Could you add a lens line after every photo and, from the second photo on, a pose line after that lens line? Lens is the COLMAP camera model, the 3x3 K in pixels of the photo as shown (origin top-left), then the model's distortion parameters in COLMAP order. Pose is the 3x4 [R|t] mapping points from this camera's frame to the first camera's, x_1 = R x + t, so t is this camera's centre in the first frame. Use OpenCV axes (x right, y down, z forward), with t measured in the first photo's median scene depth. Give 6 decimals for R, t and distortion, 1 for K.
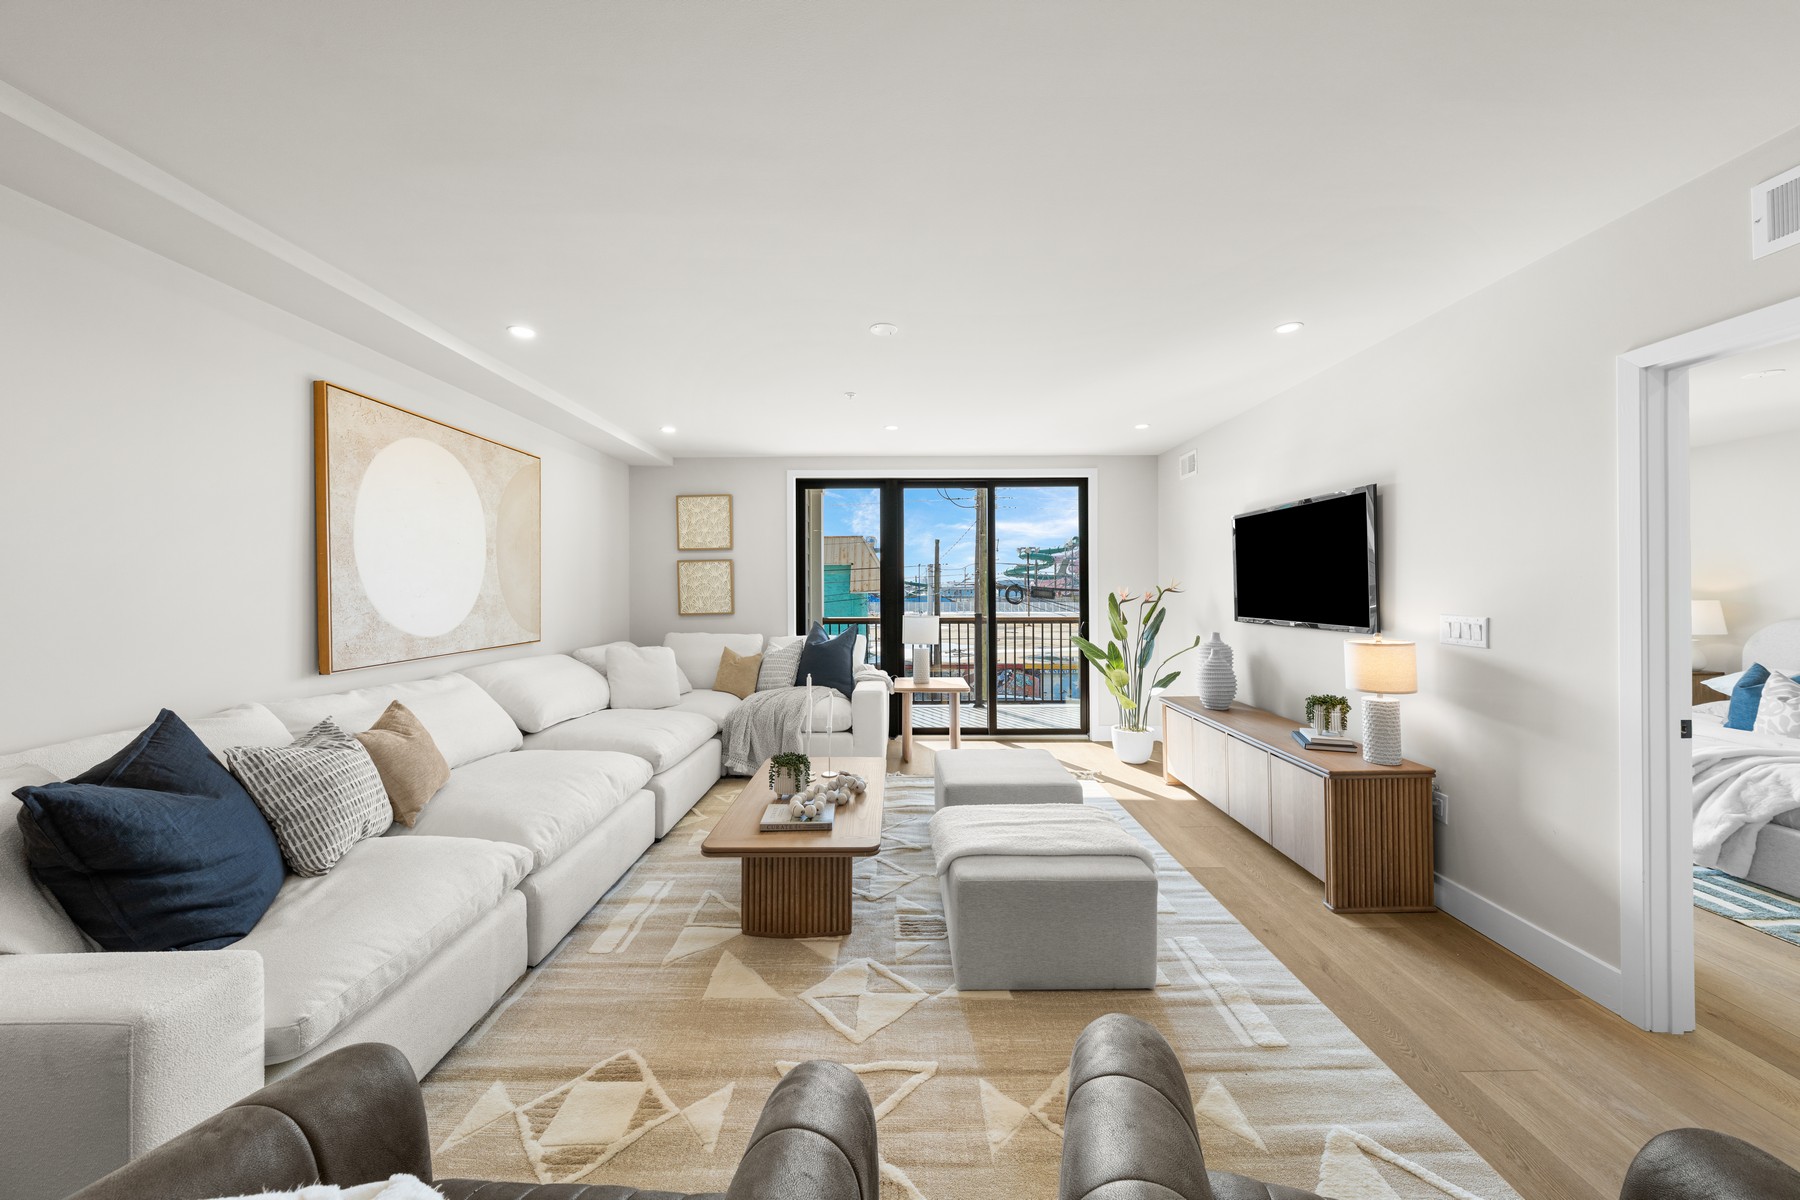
lens RADIAL K [[608.1, 0, 927.9], [0, 608.1, 591.1], [0, 0, 1]] dist [-0.001570, 0.000039]
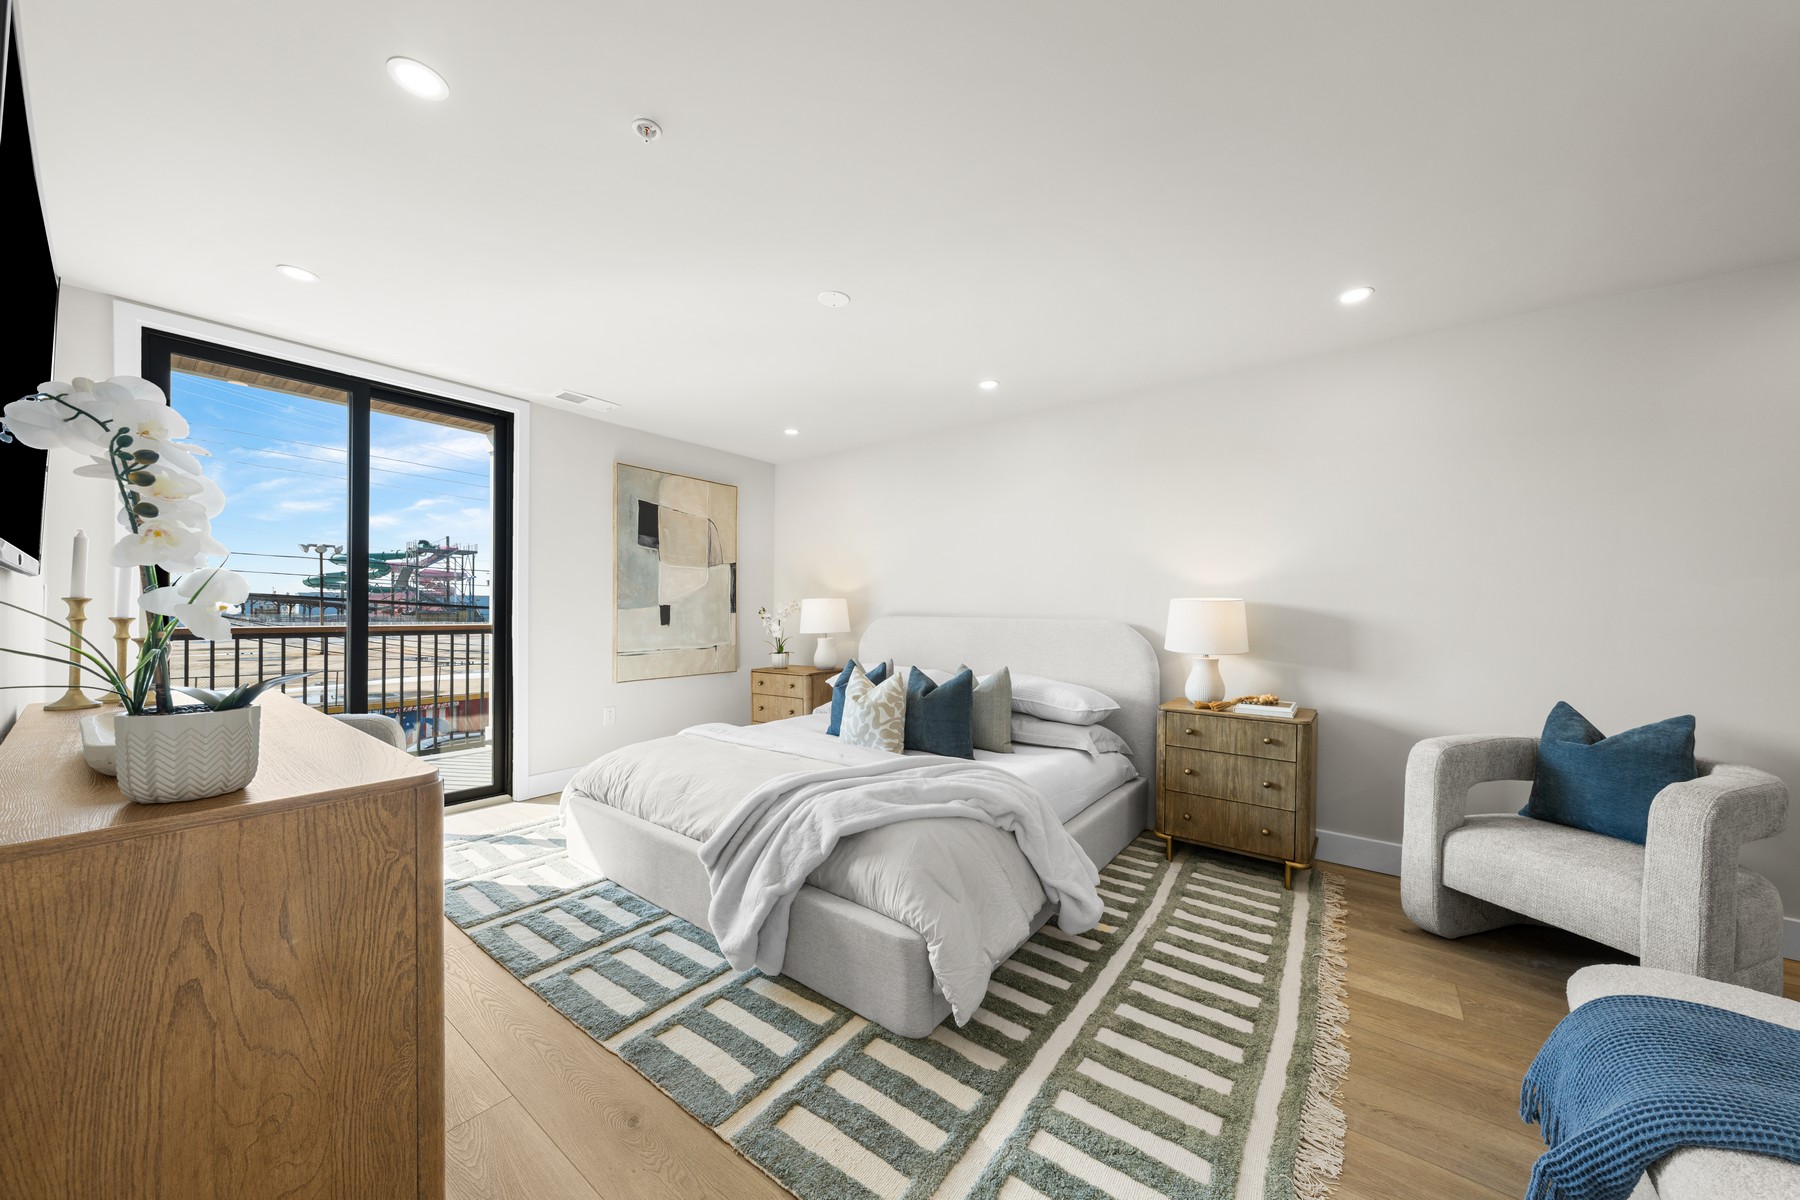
lens RADIAL K [[608.1, 0, 893.6], [0, 608.1, 602.4], [0, 0, 1]] dist [-0.001570, 0.000039]
pose [[0.625360, 0.011623, 0.780250, 0.864664], [-0.004053, 0.999924, -0.011647, 0.051033], [-0.780326, 0.004121, 0.625360, 0.450073]]
